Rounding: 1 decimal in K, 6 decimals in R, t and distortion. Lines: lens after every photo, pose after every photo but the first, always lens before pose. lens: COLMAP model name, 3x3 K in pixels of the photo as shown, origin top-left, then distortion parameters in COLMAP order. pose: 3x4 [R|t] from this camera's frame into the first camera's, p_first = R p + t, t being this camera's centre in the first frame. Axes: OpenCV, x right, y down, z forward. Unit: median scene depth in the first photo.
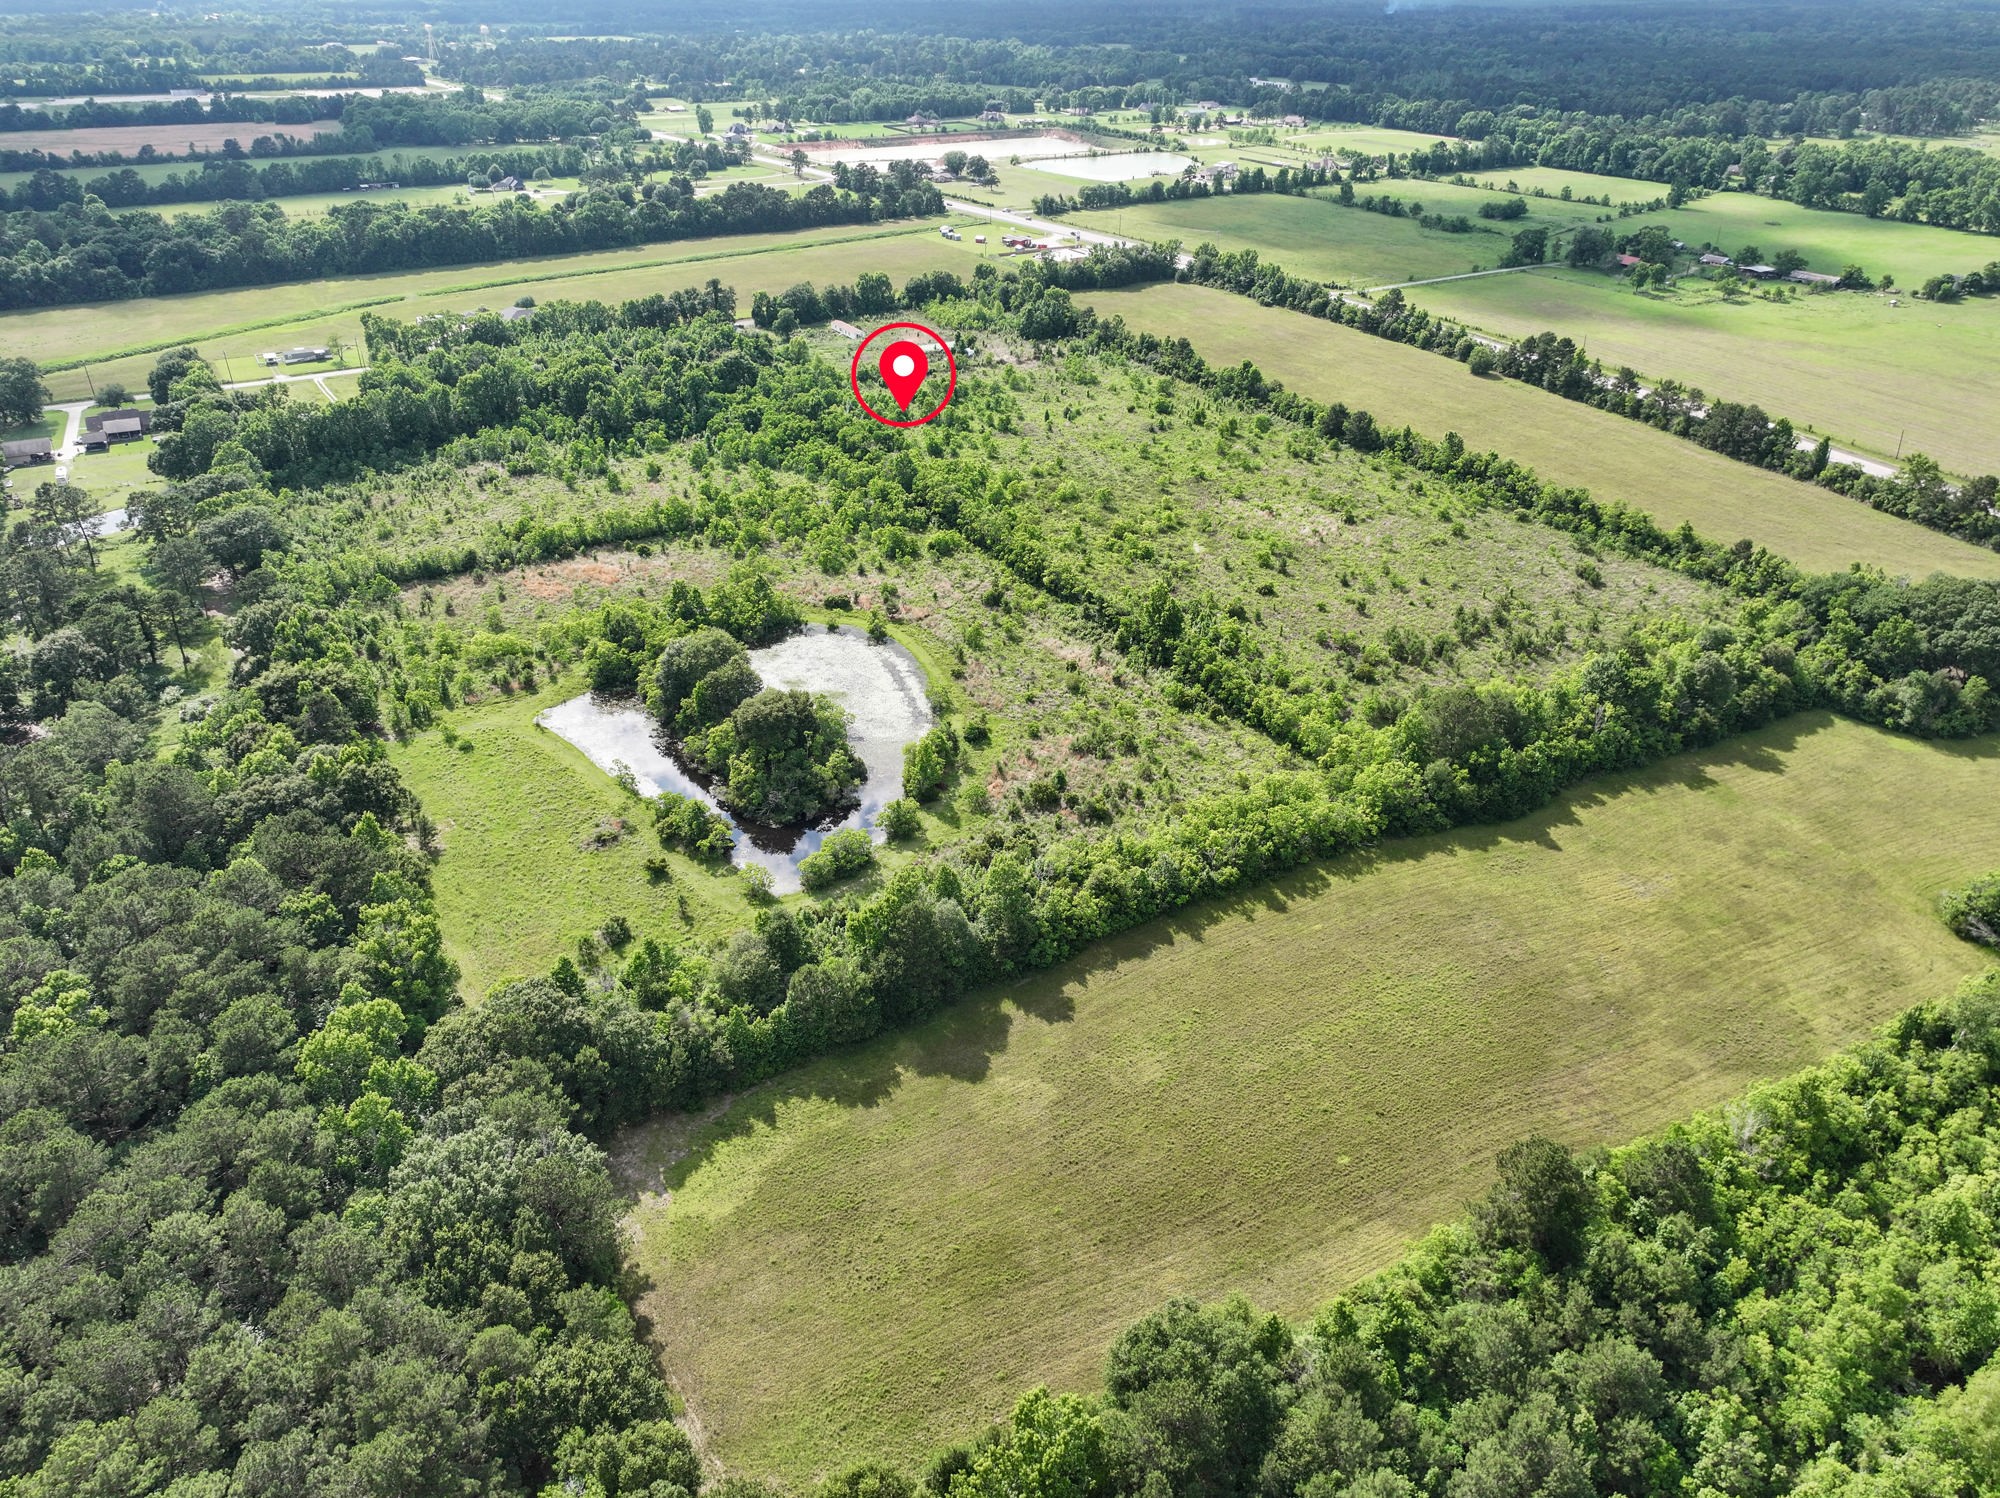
lens RADIAL K [[1401.6, 0, 1000.0], [0, 1401.6, 749.0], [0, 0, 1]] dist [-0.009040, 0.028948]
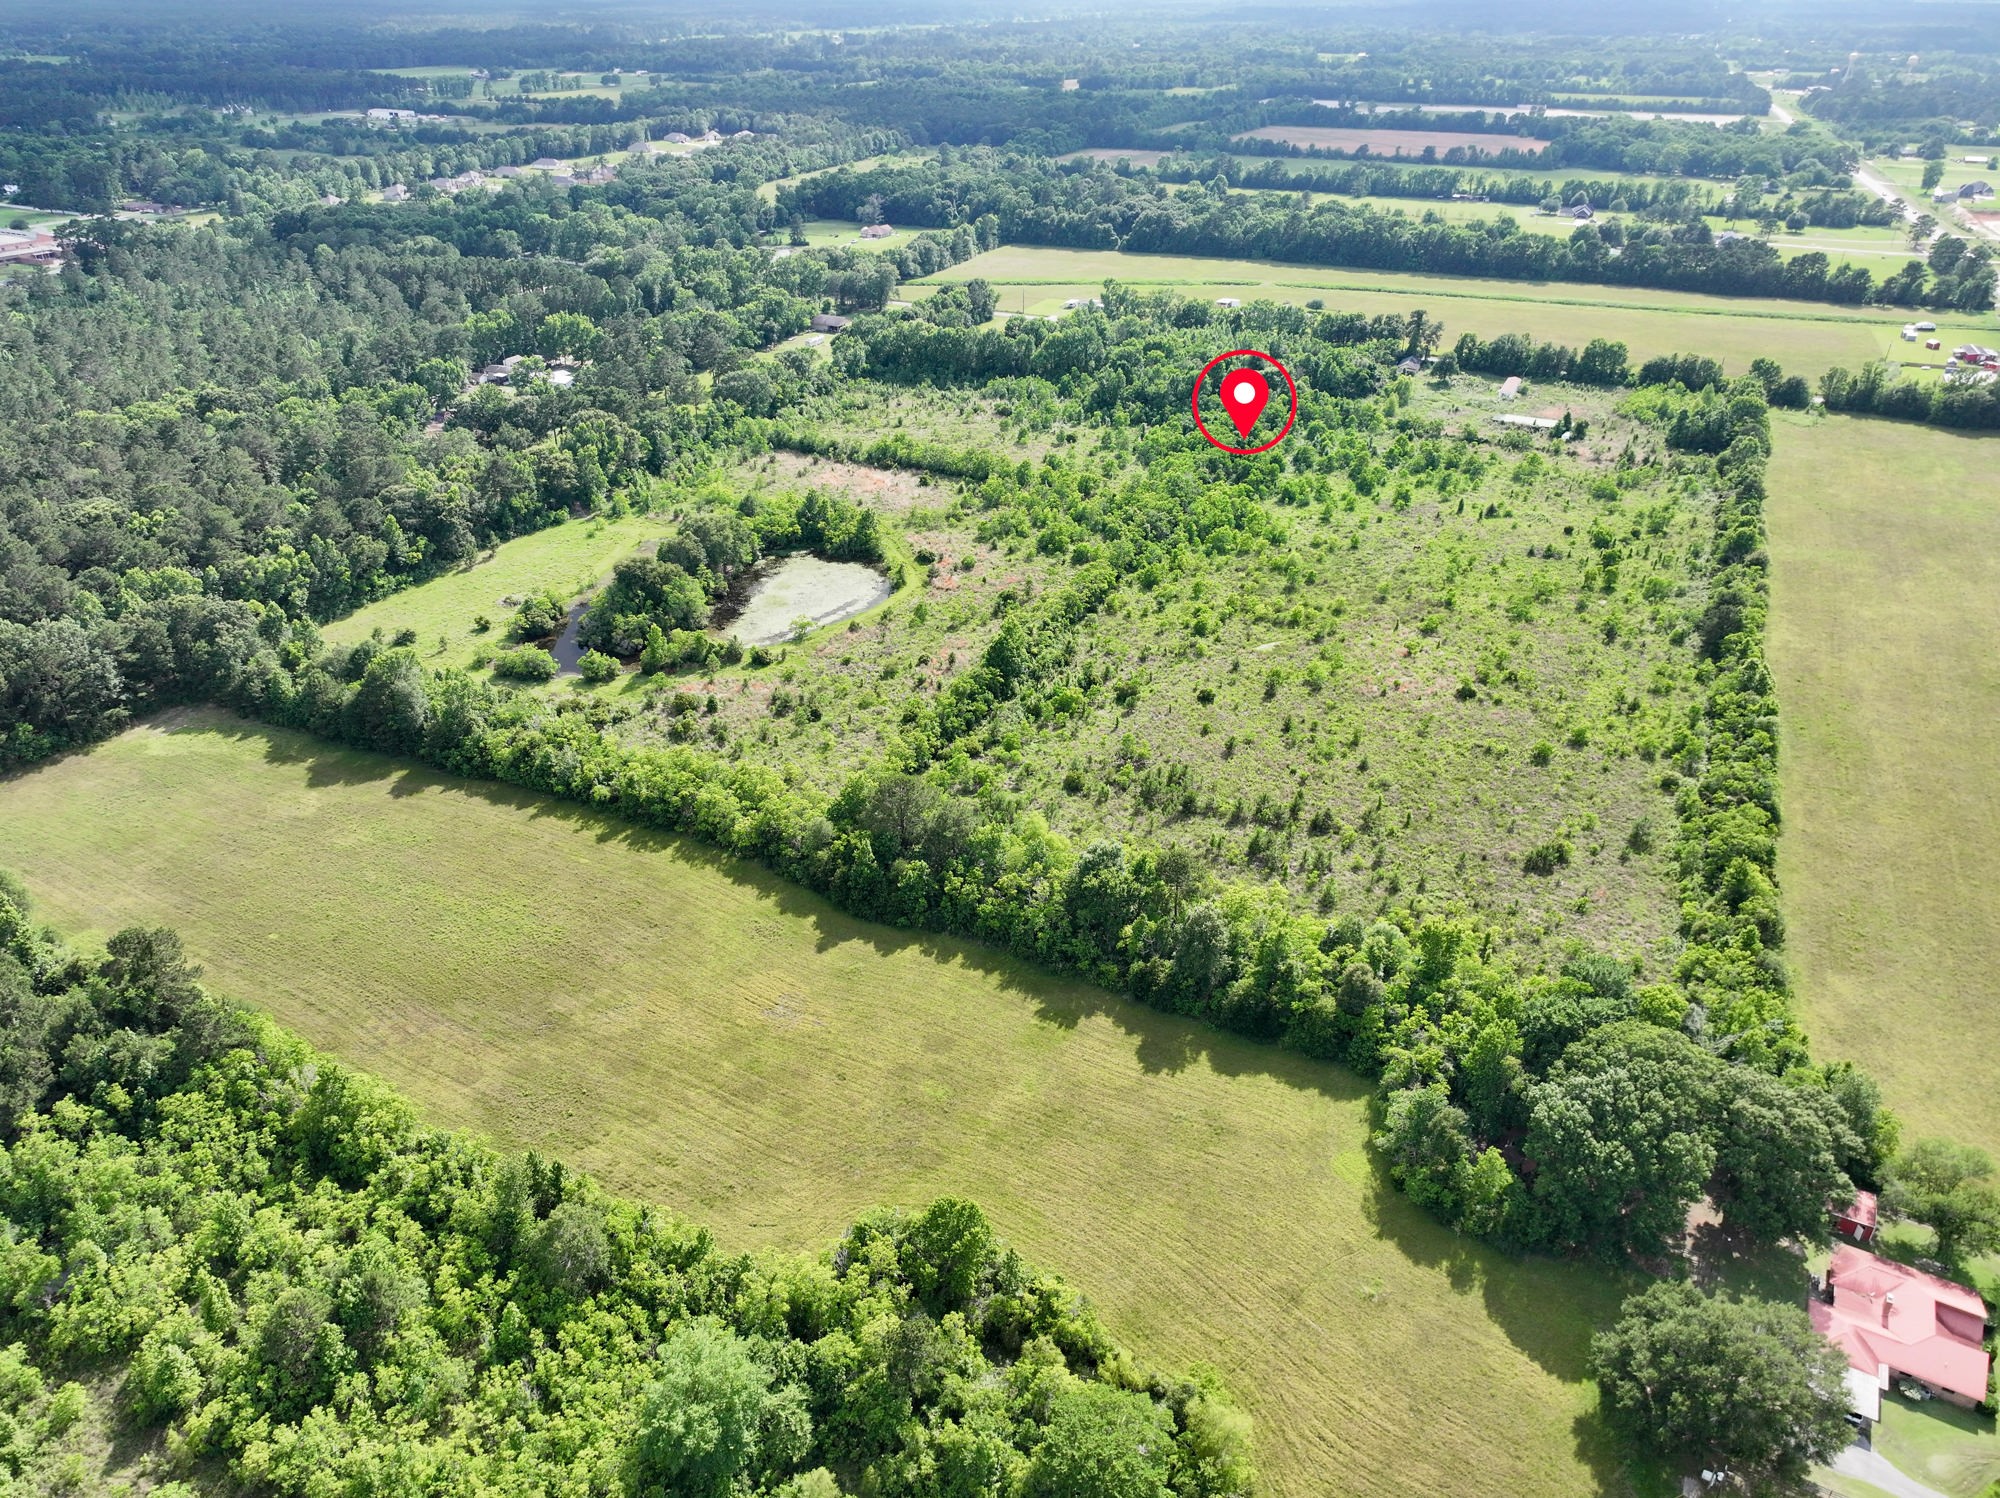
lens RADIAL K [[1401.6, 0, 1000.0], [0, 1401.6, 749.0], [0, 0, 1]] dist [-0.009040, 0.028948]
pose [[0.554768, 0.403900, -0.727390, 0.761400], [-0.413742, 0.892425, 0.179986, -0.184788], [0.721838, 0.201101, 0.662200, 0.314595]]
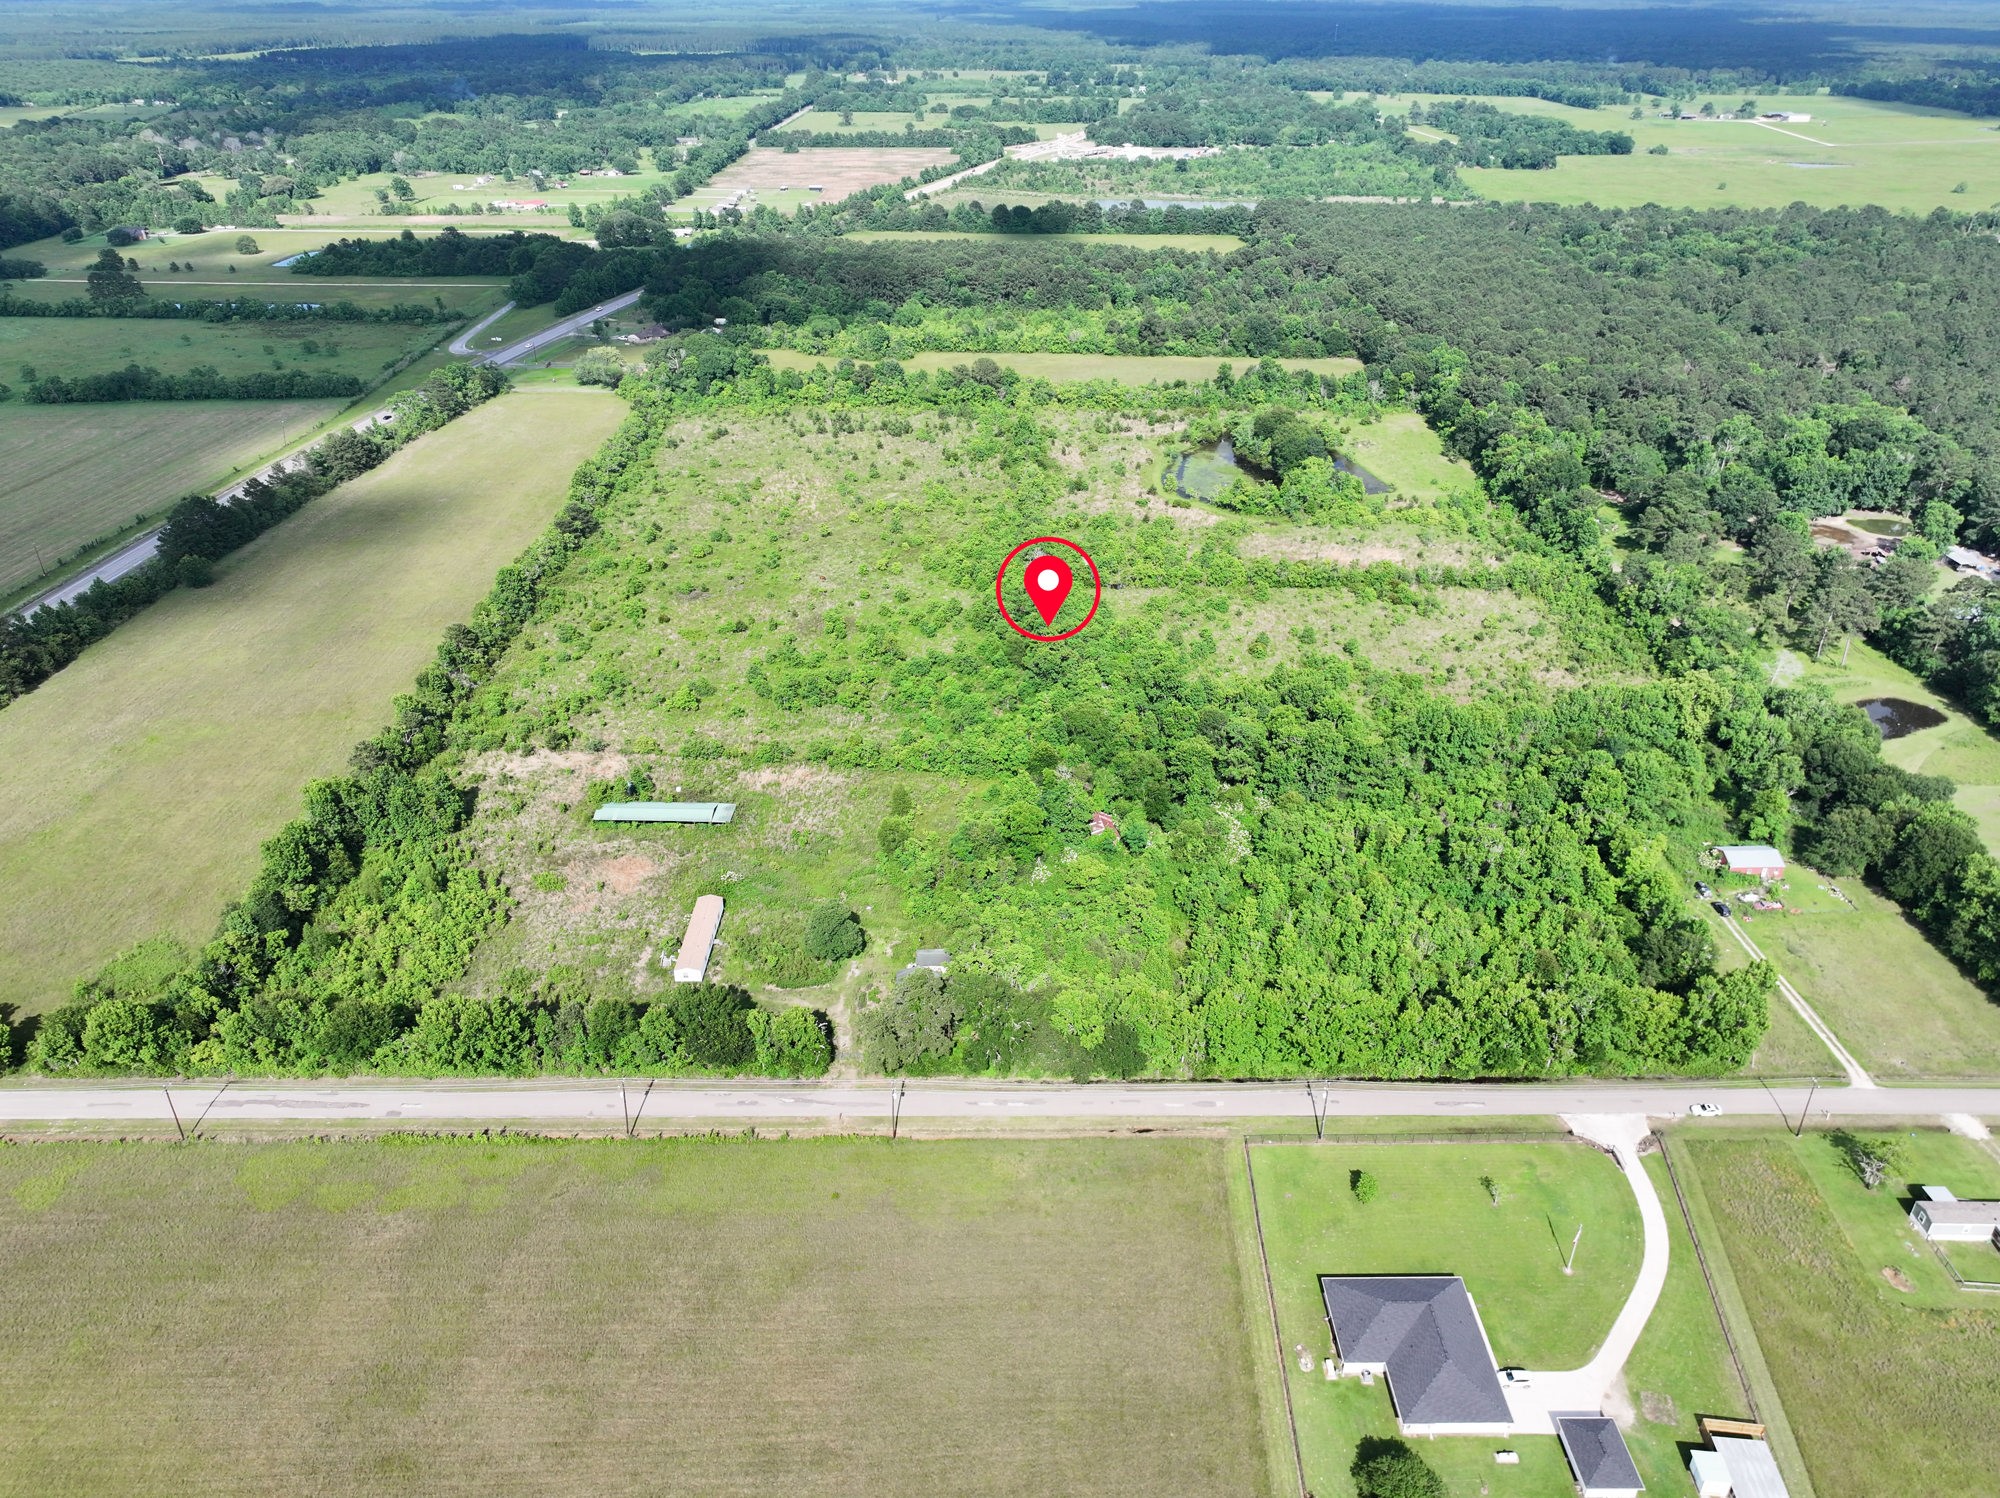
lens RADIAL K [[1401.6, 0, 1000.0], [0, 1401.6, 749.0], [0, 0, 1]] dist [-0.009040, 0.028948]
pose [[-0.861114, -0.252820, 0.441094, -0.605935], [0.247535, 0.549329, 0.798100, -1.075867], [-0.444082, 0.796442, -0.410454, 1.756978]]
